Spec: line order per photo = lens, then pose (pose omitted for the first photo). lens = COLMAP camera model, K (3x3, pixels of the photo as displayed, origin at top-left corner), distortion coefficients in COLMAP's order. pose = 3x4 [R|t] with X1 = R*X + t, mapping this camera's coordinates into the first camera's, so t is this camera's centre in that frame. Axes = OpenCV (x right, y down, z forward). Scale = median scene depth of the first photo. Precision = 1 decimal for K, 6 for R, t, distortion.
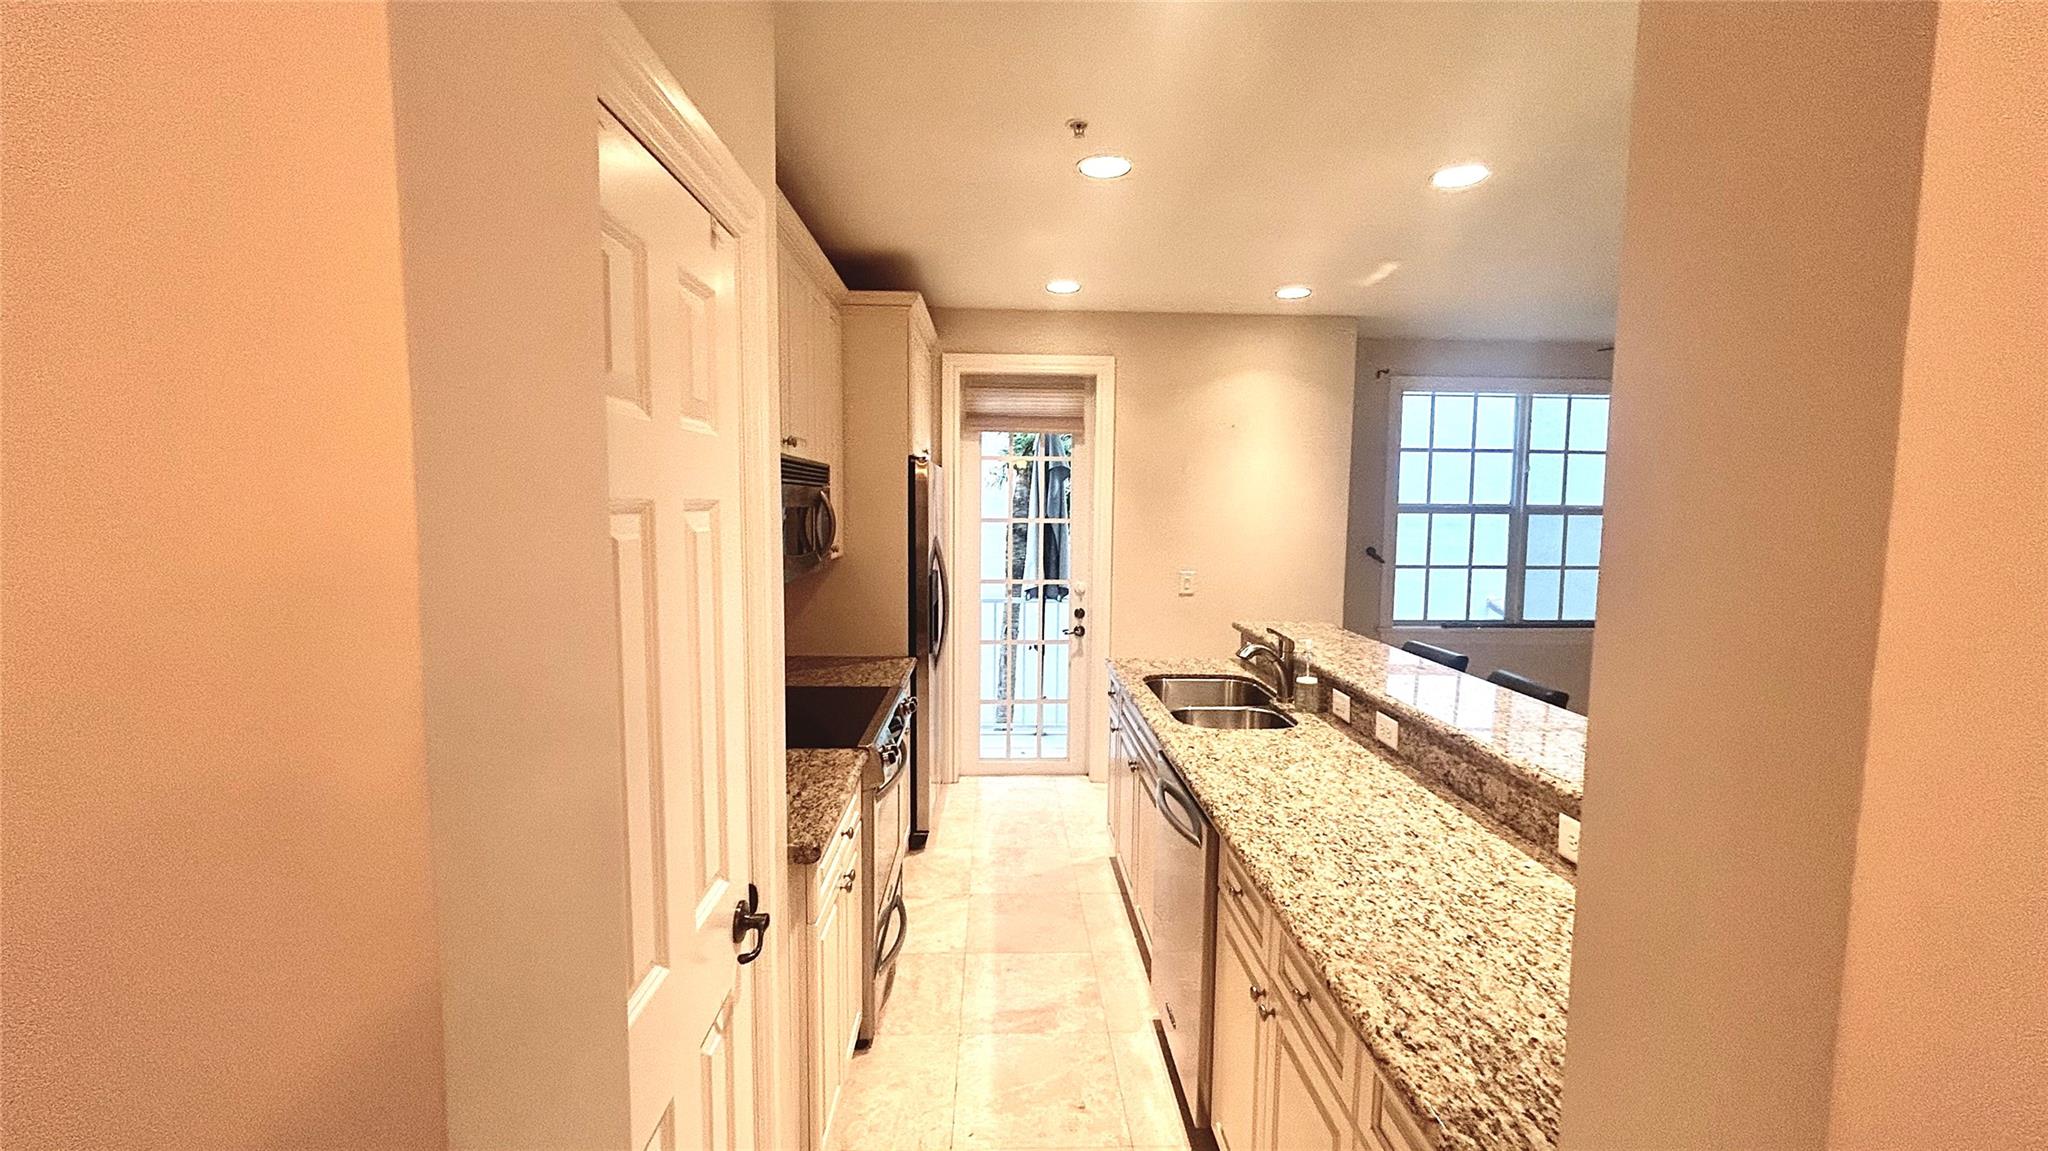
lens RADIAL K [[825.4, 0, 1024.0], [0, 825.4, 575.5], [0, 0, 1]] dist [-0.002557, 0.000734]
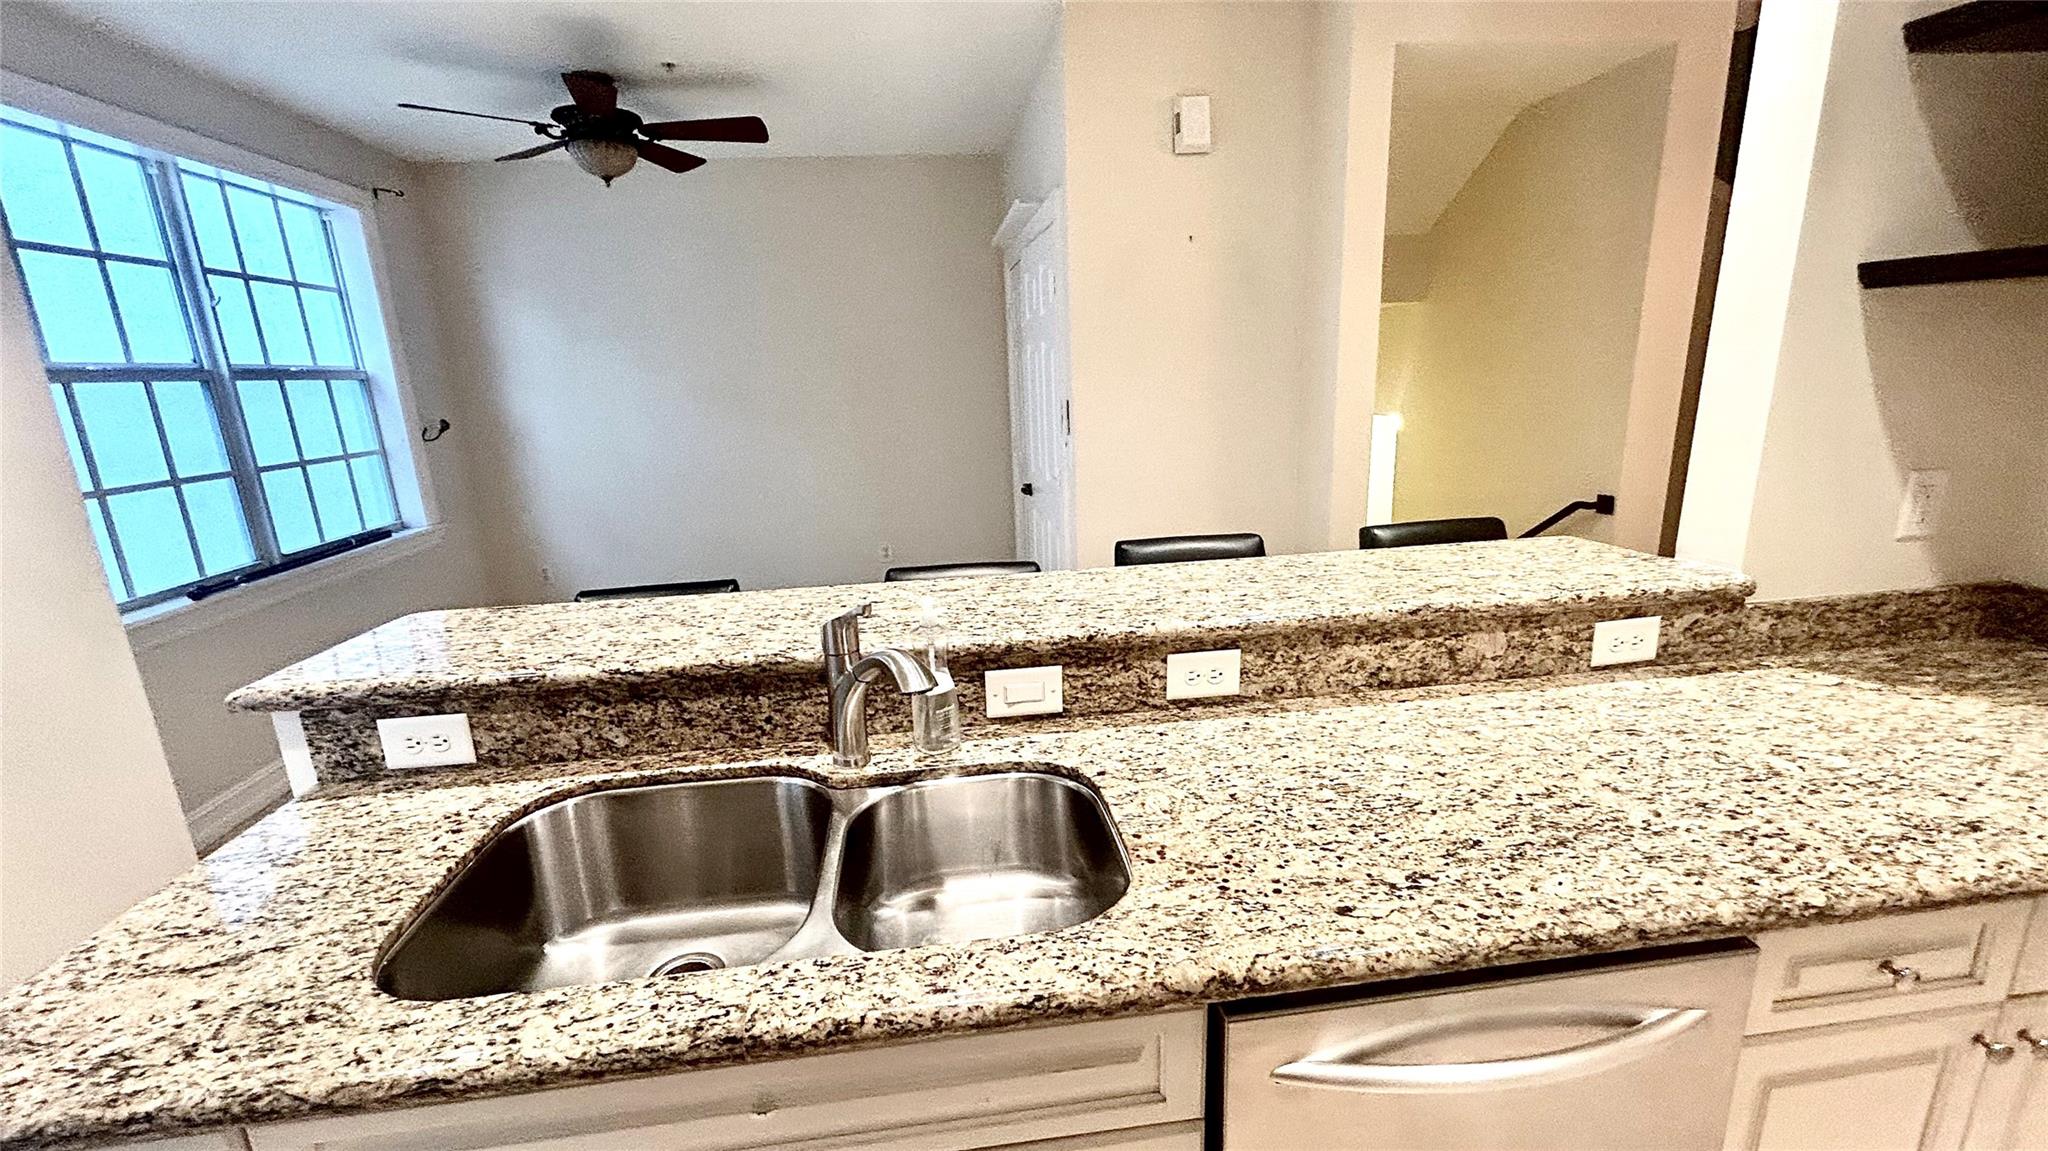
lens RADIAL K [[825.4, 0, 1024.0], [0, 825.4, 575.5], [0, 0, 1]] dist [-0.002557, 0.000734]
pose [[-0.086286, -0.248244, 0.964847, -0.122082], [0.125653, 0.958014, 0.257723, -0.058446], [-0.988315, 0.143474, -0.051470, 1.317313]]
